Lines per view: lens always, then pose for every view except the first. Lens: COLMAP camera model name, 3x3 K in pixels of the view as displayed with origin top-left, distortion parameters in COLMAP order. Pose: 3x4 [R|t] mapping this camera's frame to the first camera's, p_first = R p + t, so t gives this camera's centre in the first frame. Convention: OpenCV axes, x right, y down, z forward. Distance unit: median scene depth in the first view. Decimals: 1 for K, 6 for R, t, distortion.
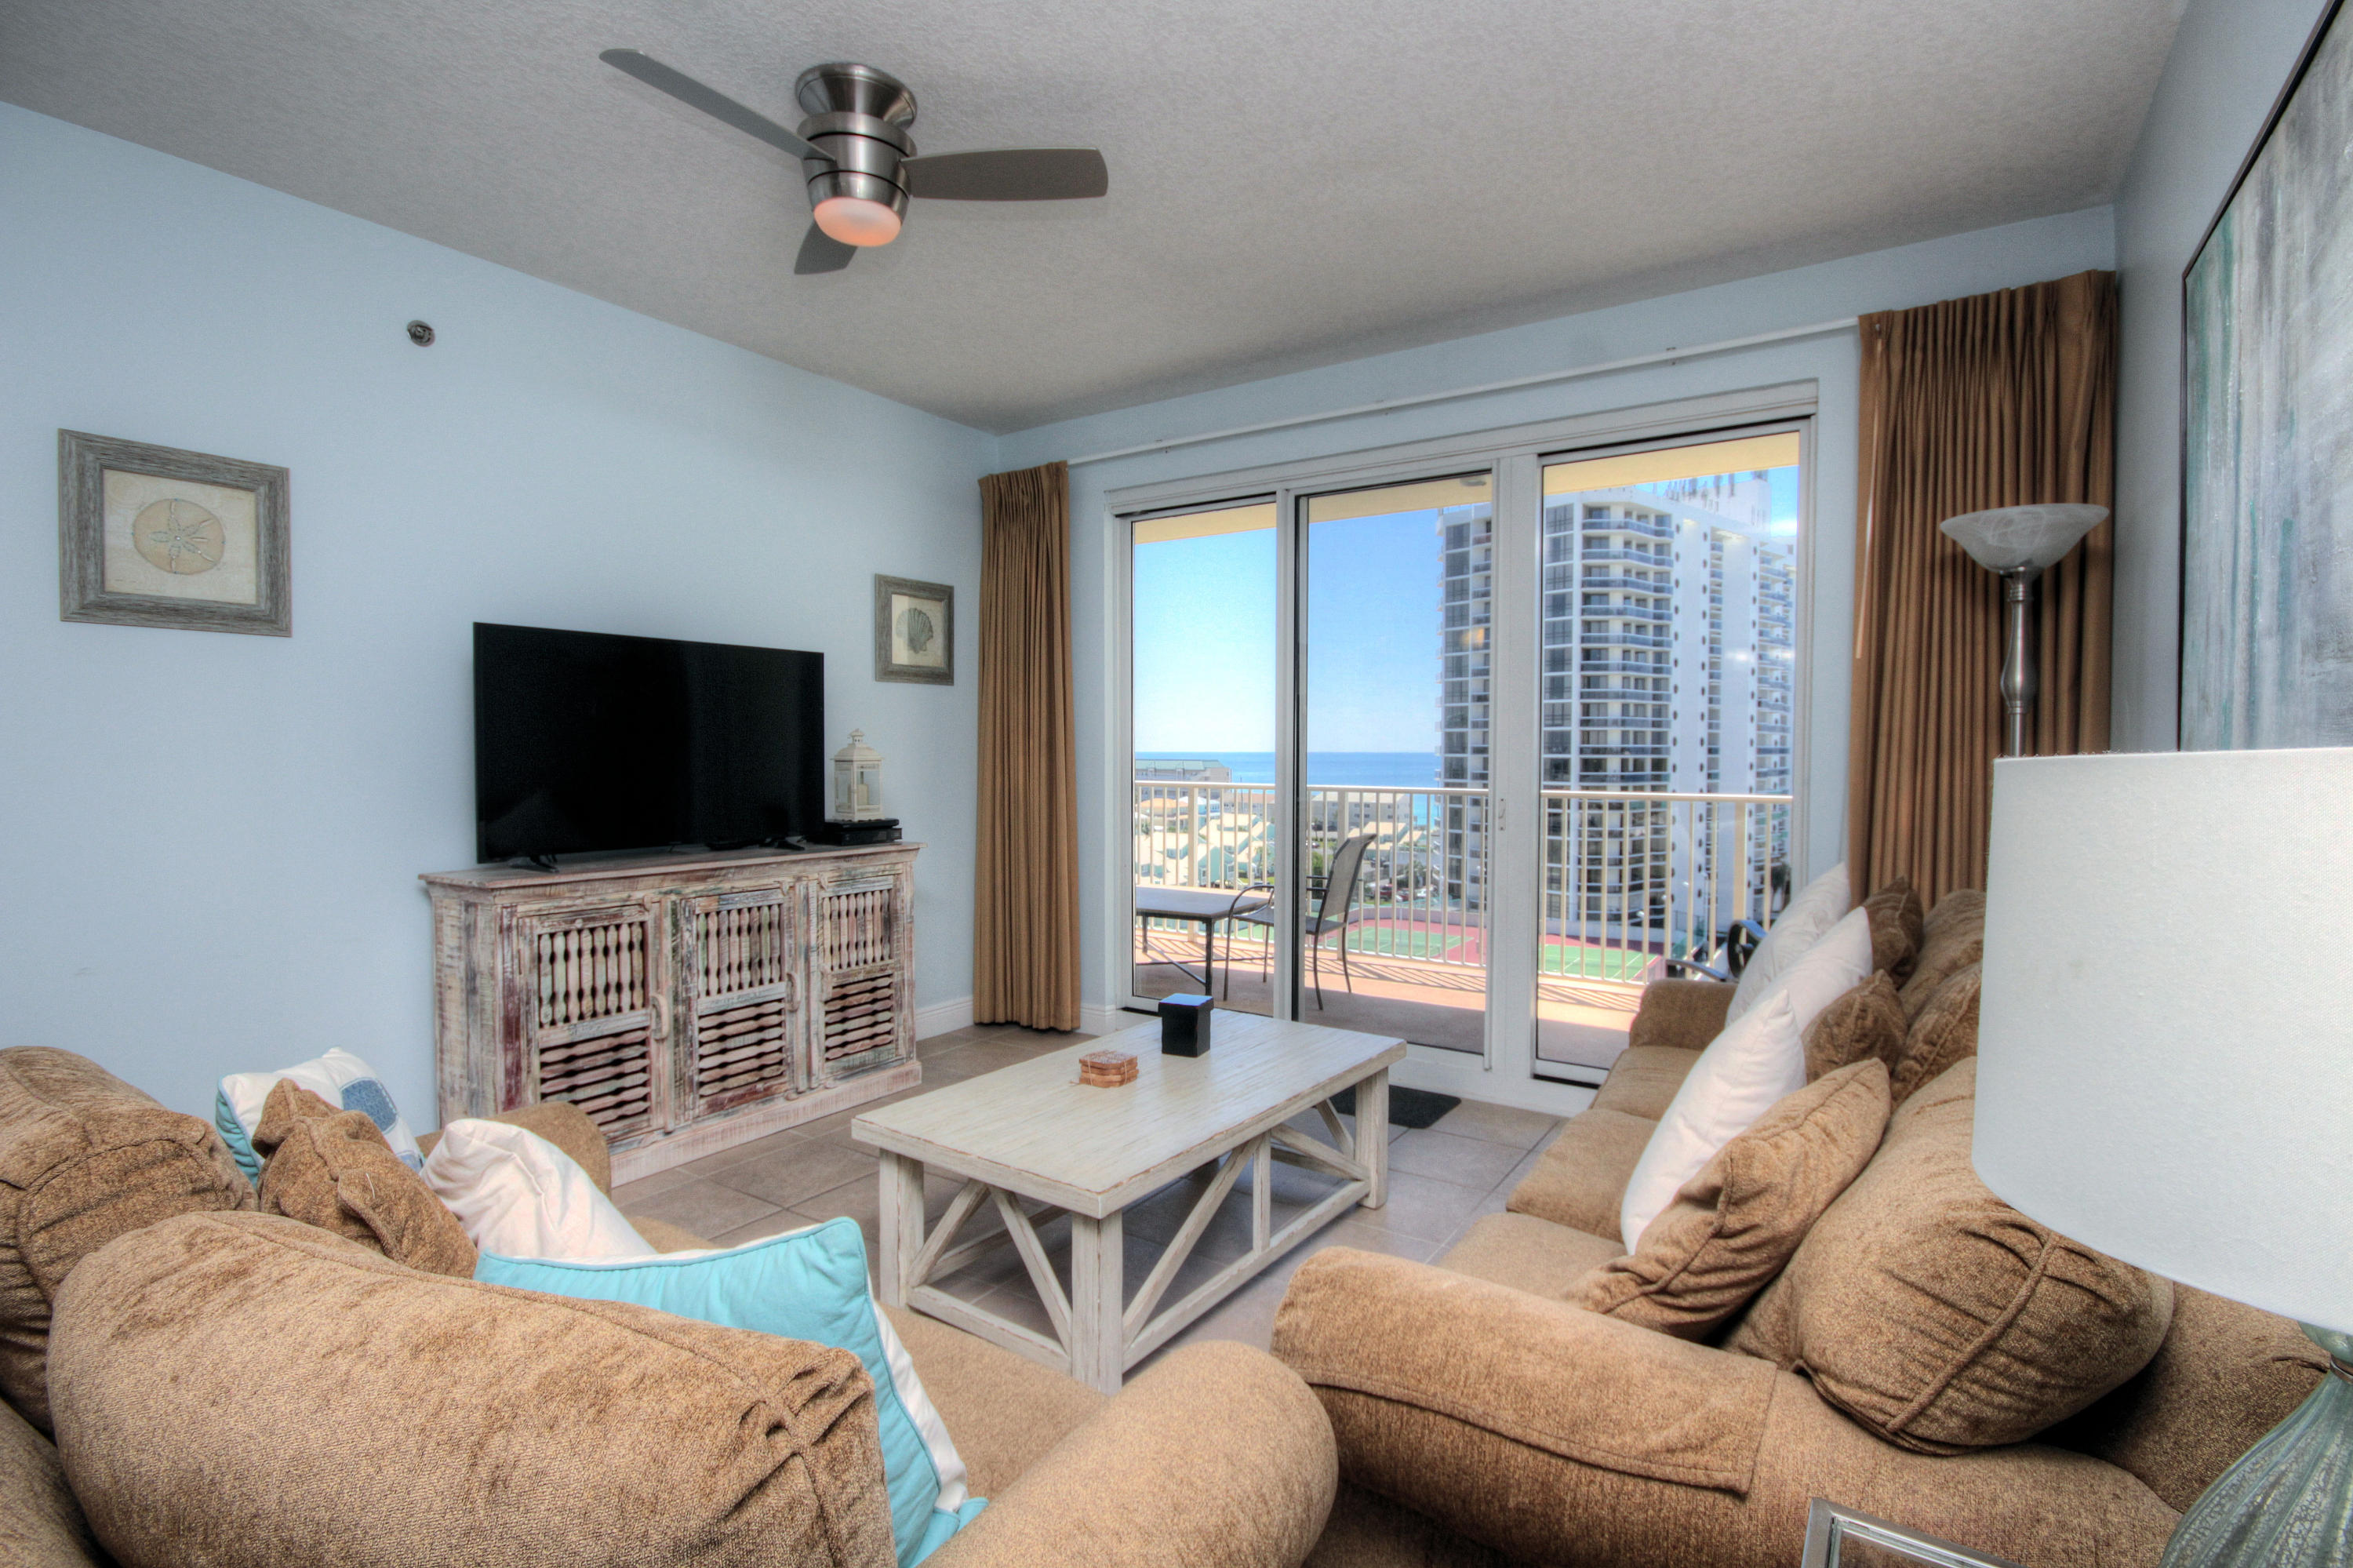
lens RADIAL K [[1098.3, 0, 1176.5], [0, 1098.3, 784.0], [0, 0, 1]] dist [-0.002914, -0.015420]
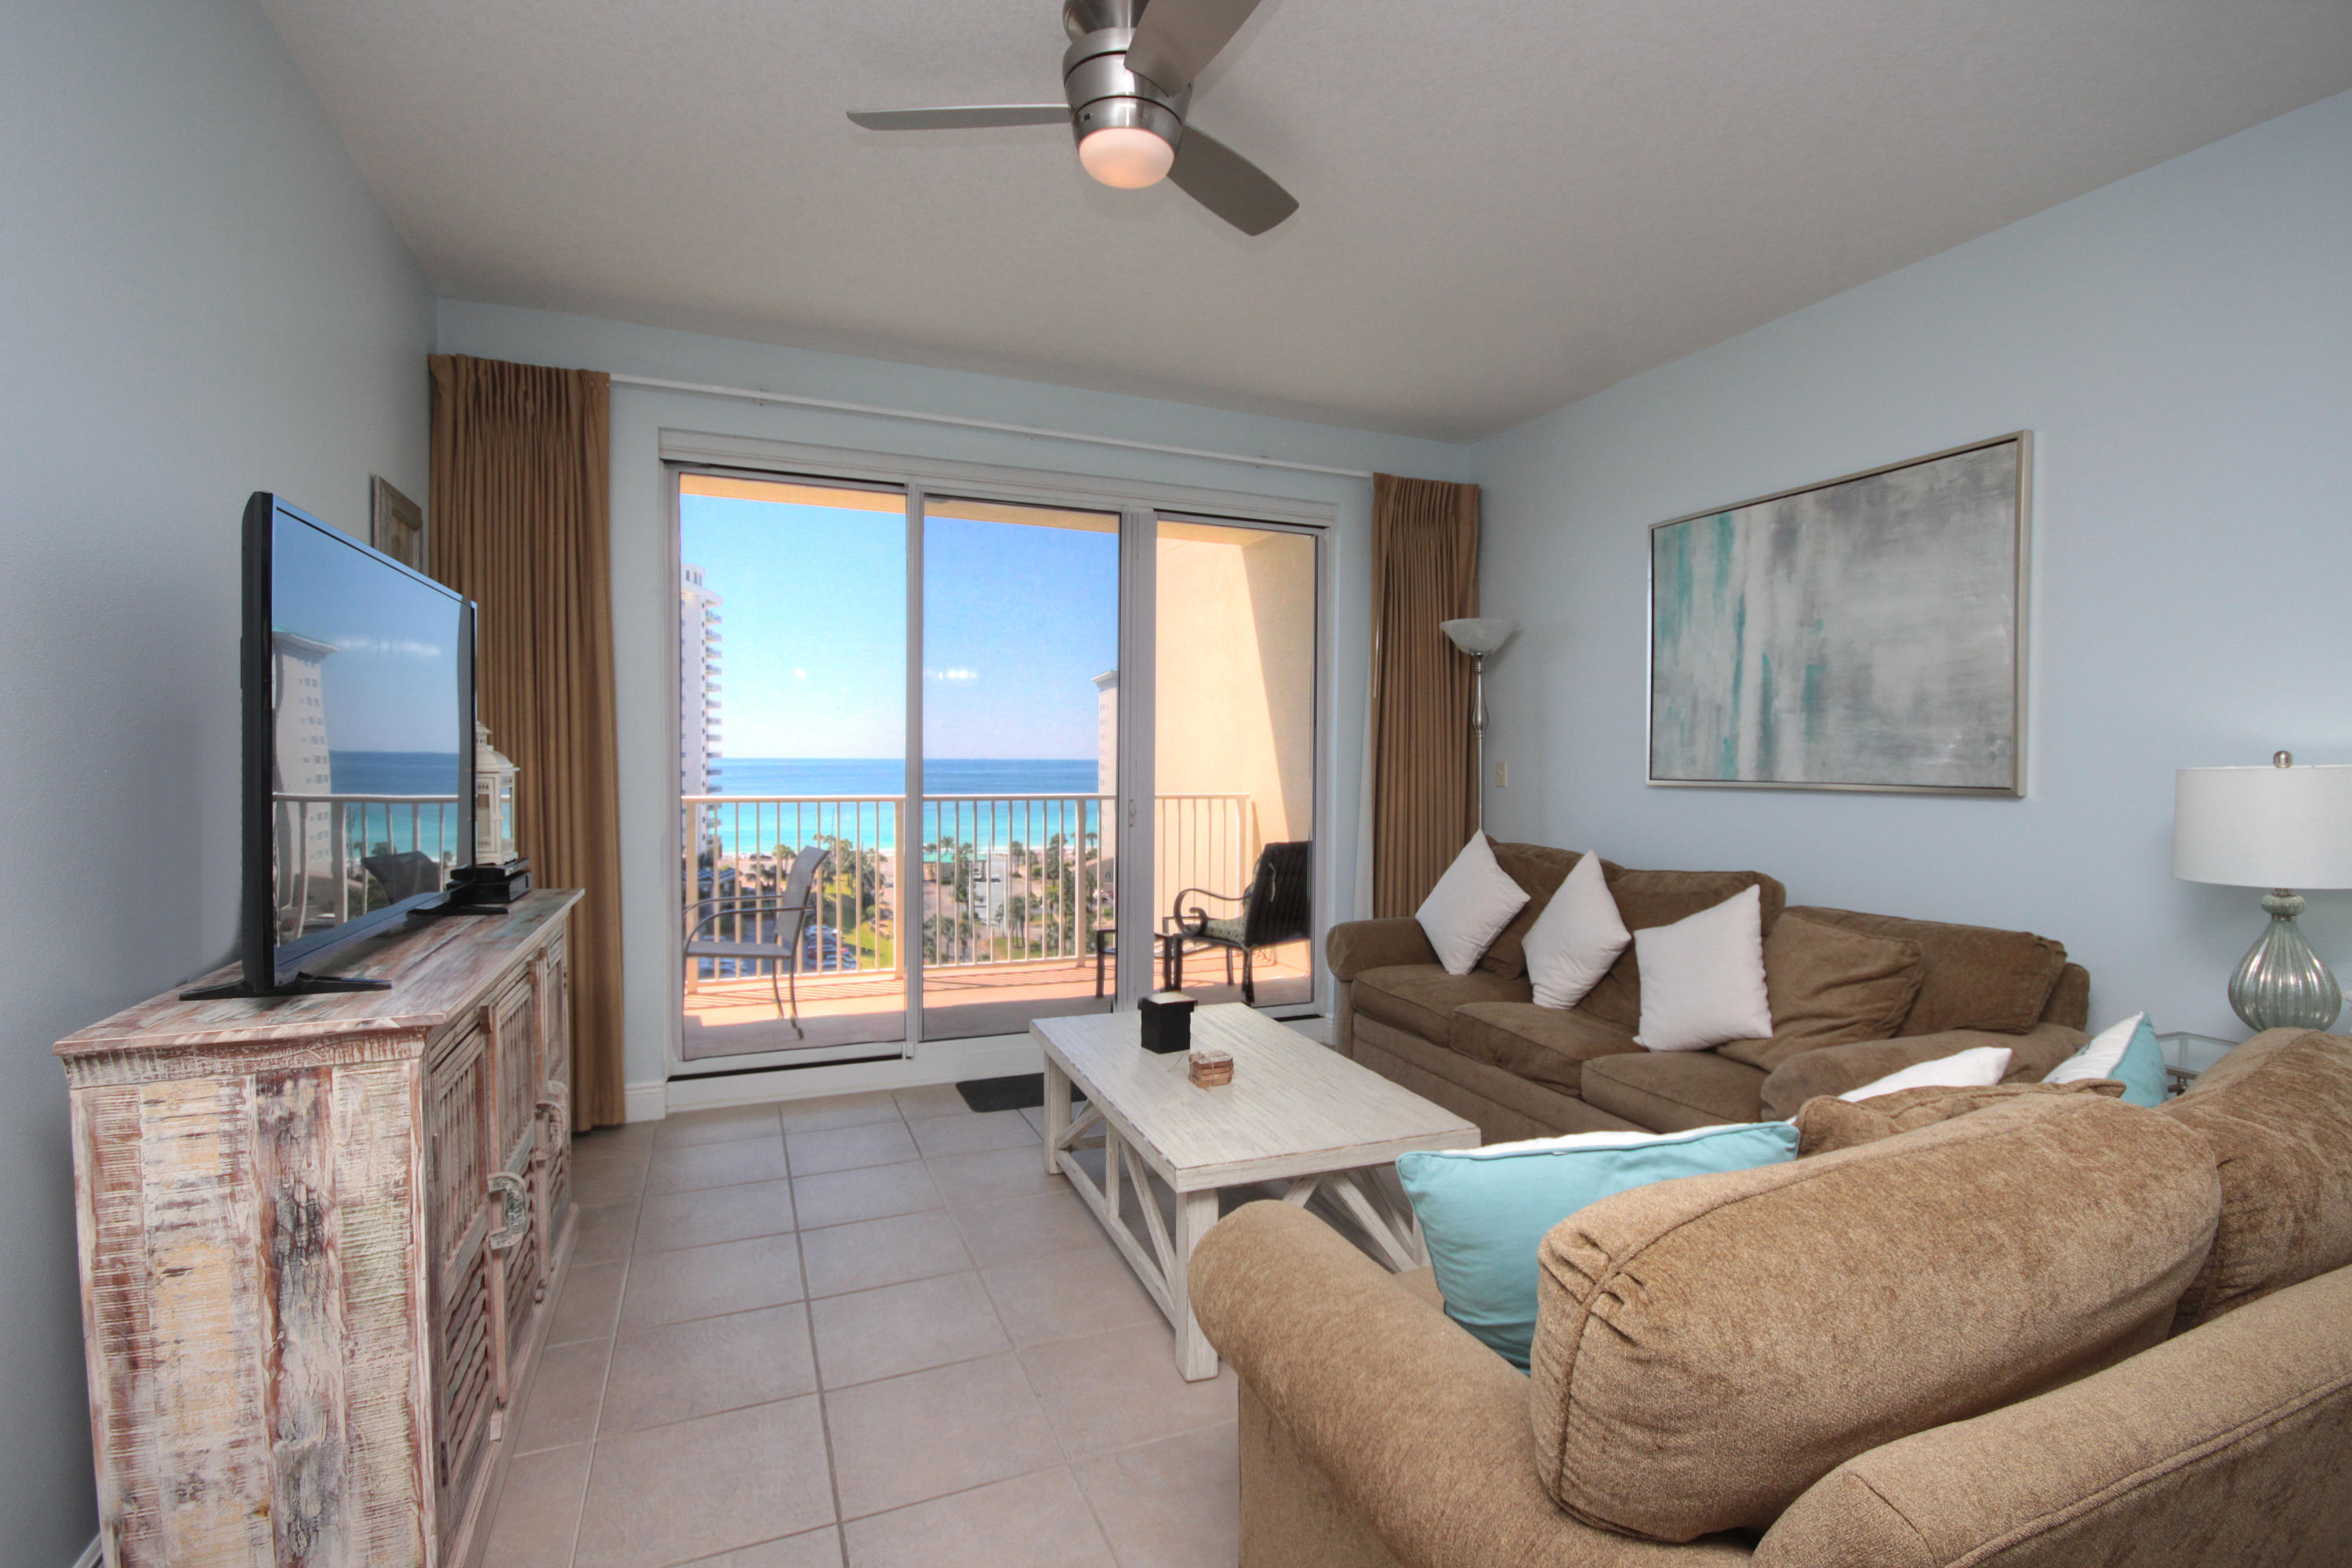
lens RADIAL K [[1097.8, 0, 1176.0], [0, 1097.8, 784.0], [0, 0, 1]] dist [-0.002914, -0.015420]
pose [[0.533771, -0.021187, 0.845363, -0.579562], [0.024036, 0.999662, 0.009878, -0.013777], [-0.845287, 0.015047, 0.534100, 0.303705]]
